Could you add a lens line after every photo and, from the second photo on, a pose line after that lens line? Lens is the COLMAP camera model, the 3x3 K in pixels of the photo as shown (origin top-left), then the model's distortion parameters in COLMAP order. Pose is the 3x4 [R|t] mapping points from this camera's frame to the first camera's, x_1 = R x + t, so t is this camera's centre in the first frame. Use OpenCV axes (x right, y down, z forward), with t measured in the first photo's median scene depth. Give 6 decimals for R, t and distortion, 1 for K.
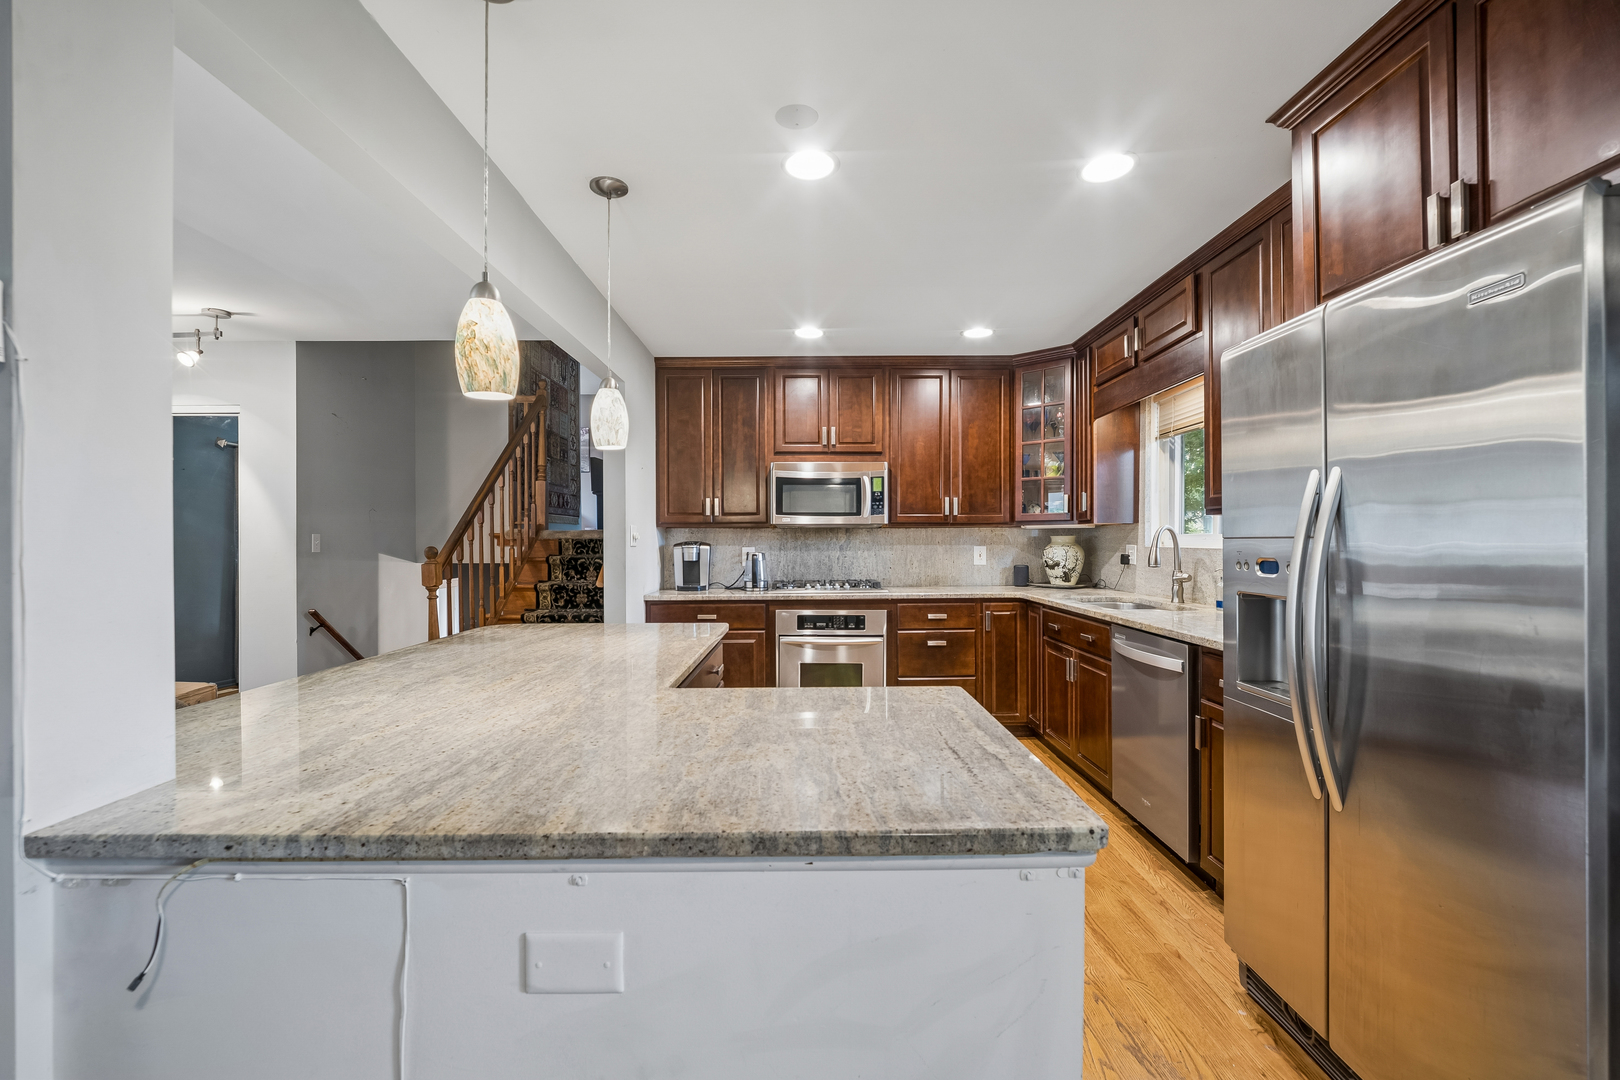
lens RADIAL K [[679.1, 0, 815.2], [0, 679.1, 542.8], [0, 0, 1]] dist [-0.002690, -0.000650]
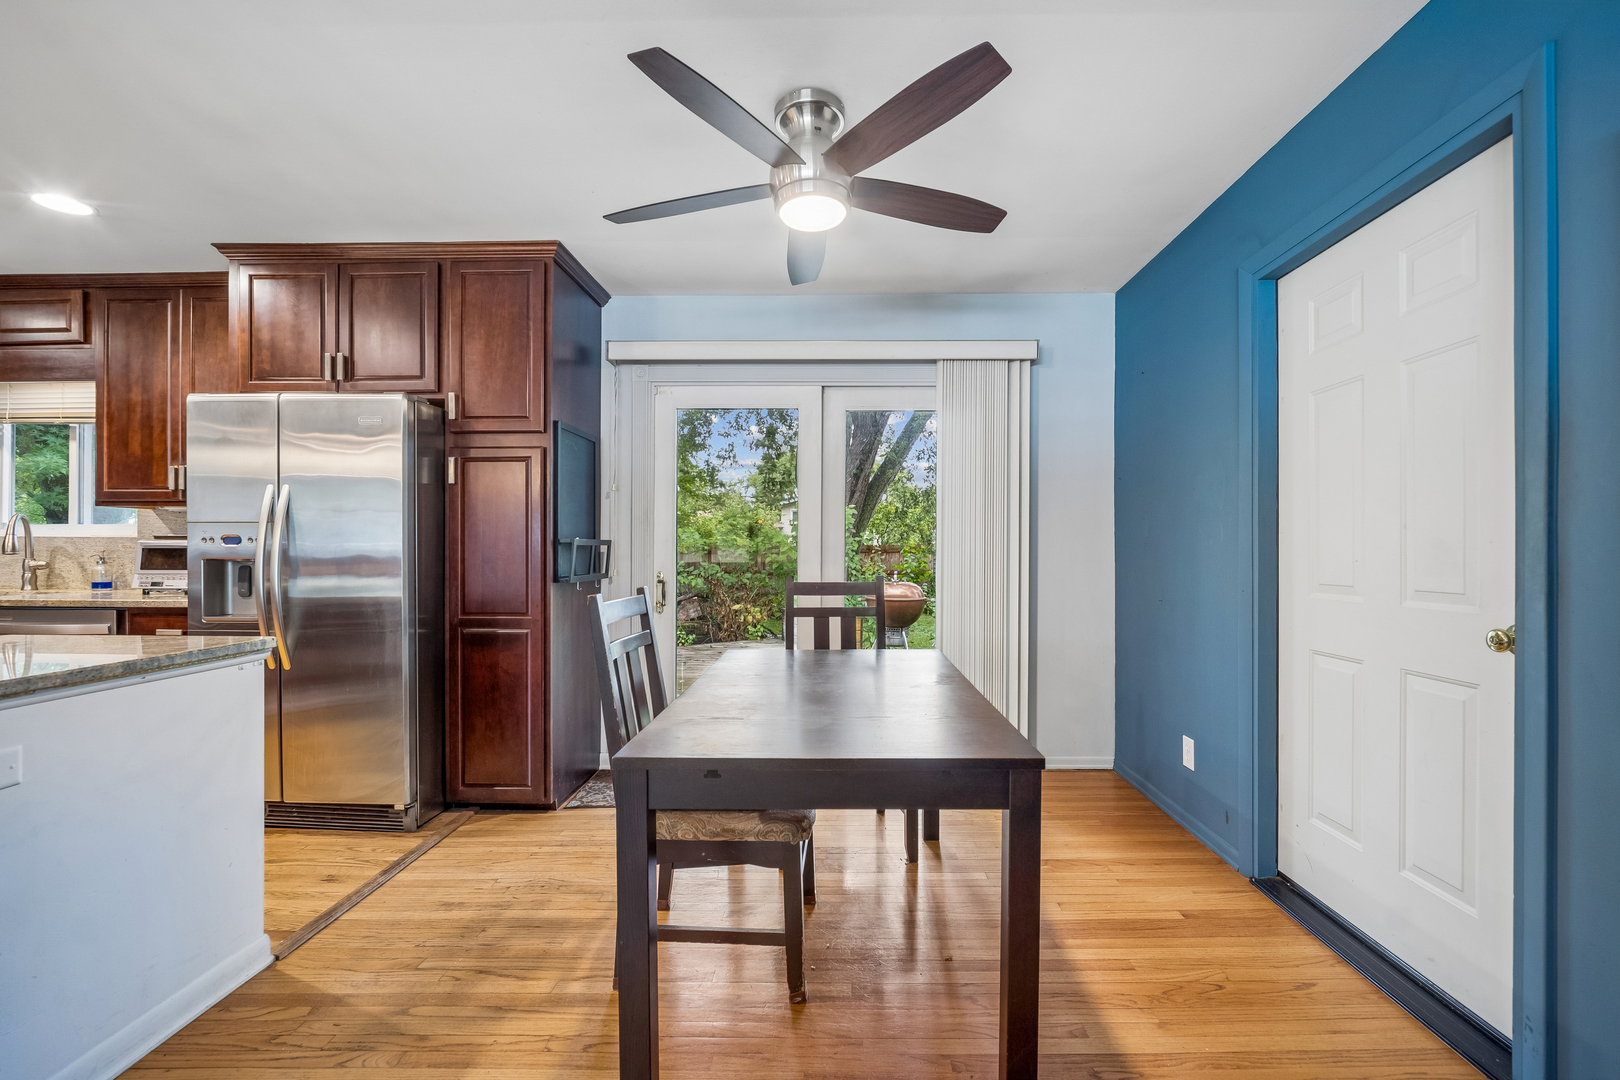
lens RADIAL K [[679.1, 0, 815.2], [0, 679.1, 542.8], [0, 0, 1]] dist [-0.002690, -0.000650]
pose [[0.041697, 0.012859, 0.999048, -0.353178], [-0.000206, 0.999917, -0.012862, 0.024649], [-0.999130, 0.000330, 0.041696, -0.180765]]
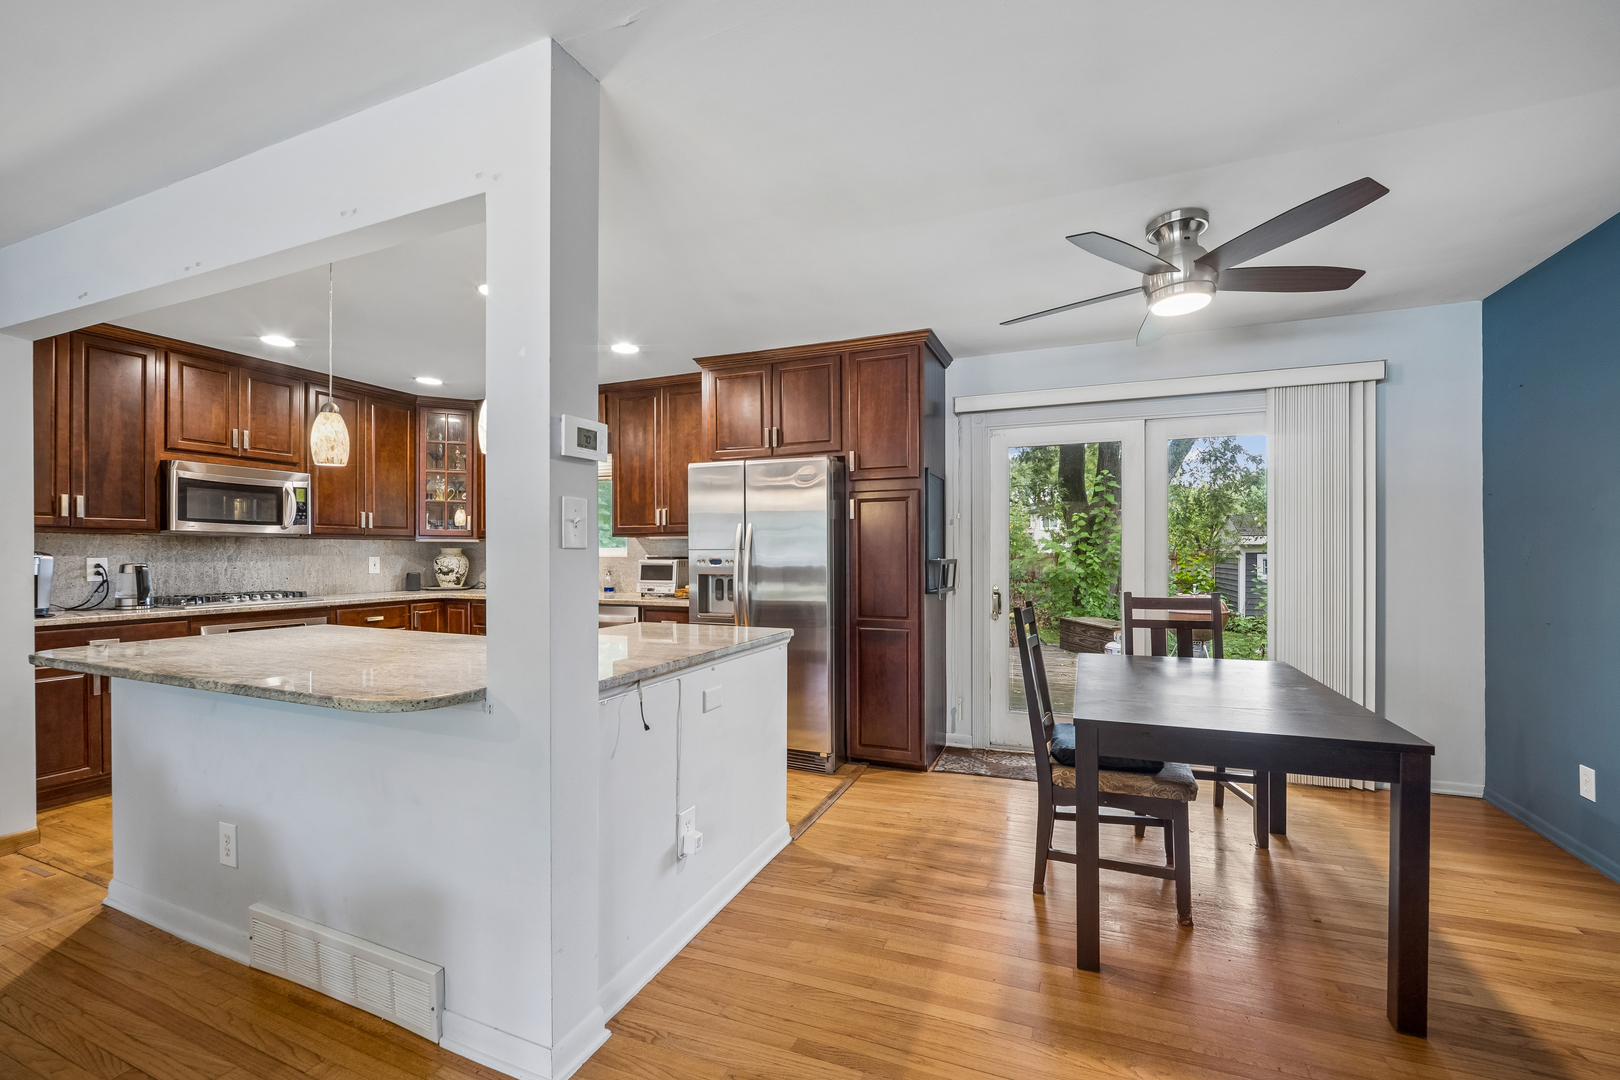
lens RADIAL K [[670.1, 0, 808.4], [0, 670.1, 545.7], [0, 0, 1]] dist [-0.014407, 0.003252]
pose [[0.396032, 0.015165, 0.918112, -0.542556], [0.001167, 0.999855, -0.017018, 0.007597], [-0.918236, 0.007811, 0.395956, -0.089623]]
